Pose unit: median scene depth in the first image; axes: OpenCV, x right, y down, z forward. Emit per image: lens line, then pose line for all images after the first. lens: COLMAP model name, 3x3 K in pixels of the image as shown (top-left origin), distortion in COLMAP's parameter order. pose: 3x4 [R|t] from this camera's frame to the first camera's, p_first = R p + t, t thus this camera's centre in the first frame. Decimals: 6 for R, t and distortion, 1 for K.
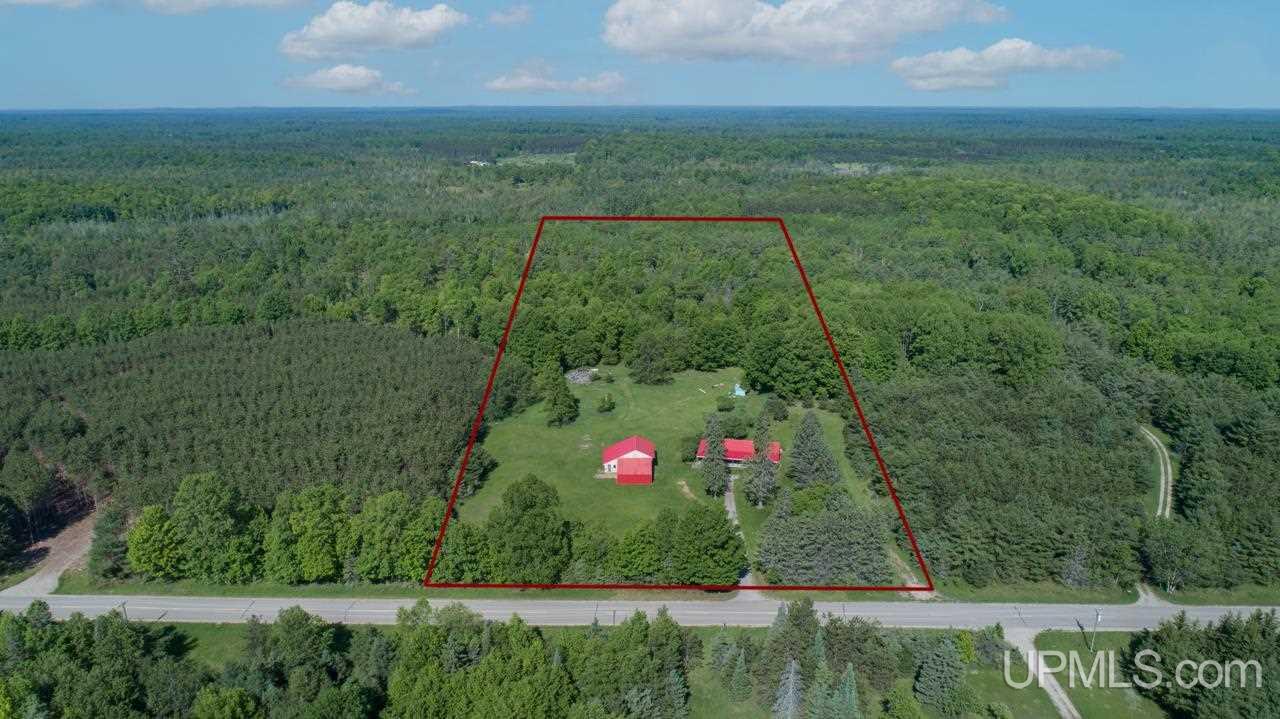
lens RADIAL K [[865.2, 0, 640.0], [0, 865.2, 359.5], [0, 0, 1]] dist [-0.004933, 0.000275]
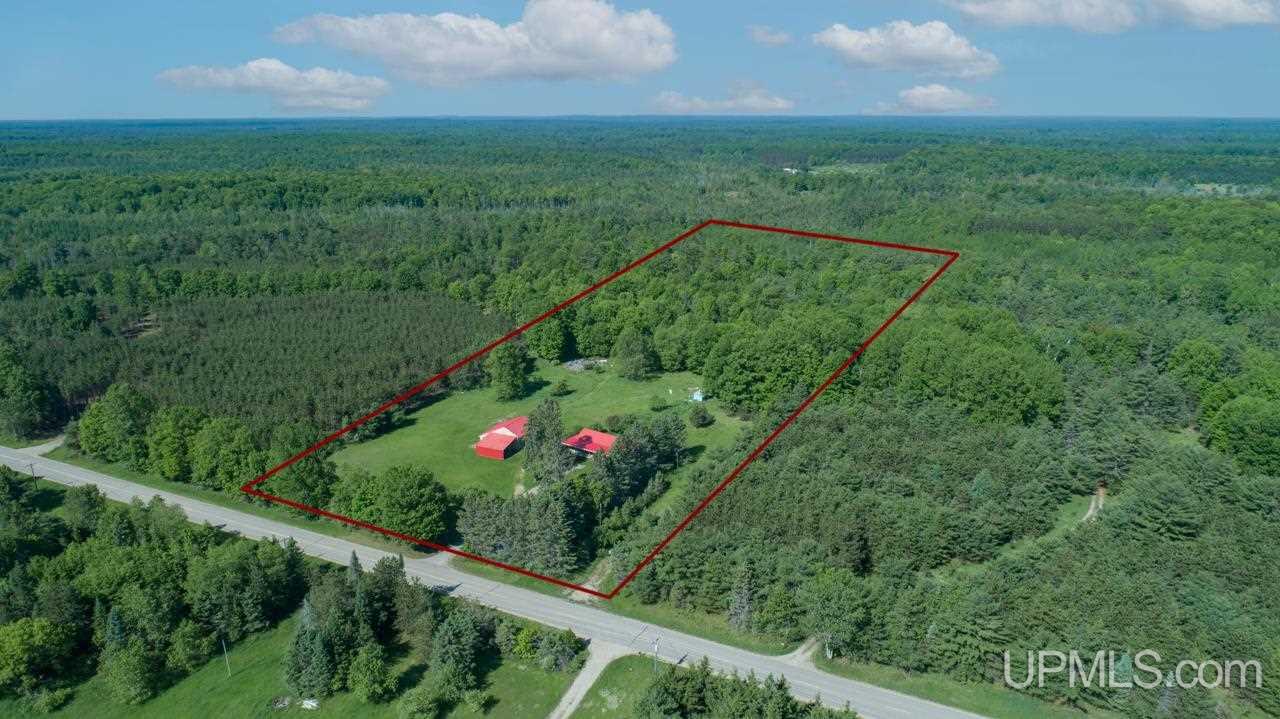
lens RADIAL K [[865.2, 0, 640.0], [0, 865.2, 359.5], [0, 0, 1]] dist [-0.004933, 0.000275]
pose [[0.910685, 0.115879, -0.396517, 0.169173], [-0.119862, 0.992680, 0.014815, -0.004321], [0.395331, 0.034036, 0.917908, 0.023851]]
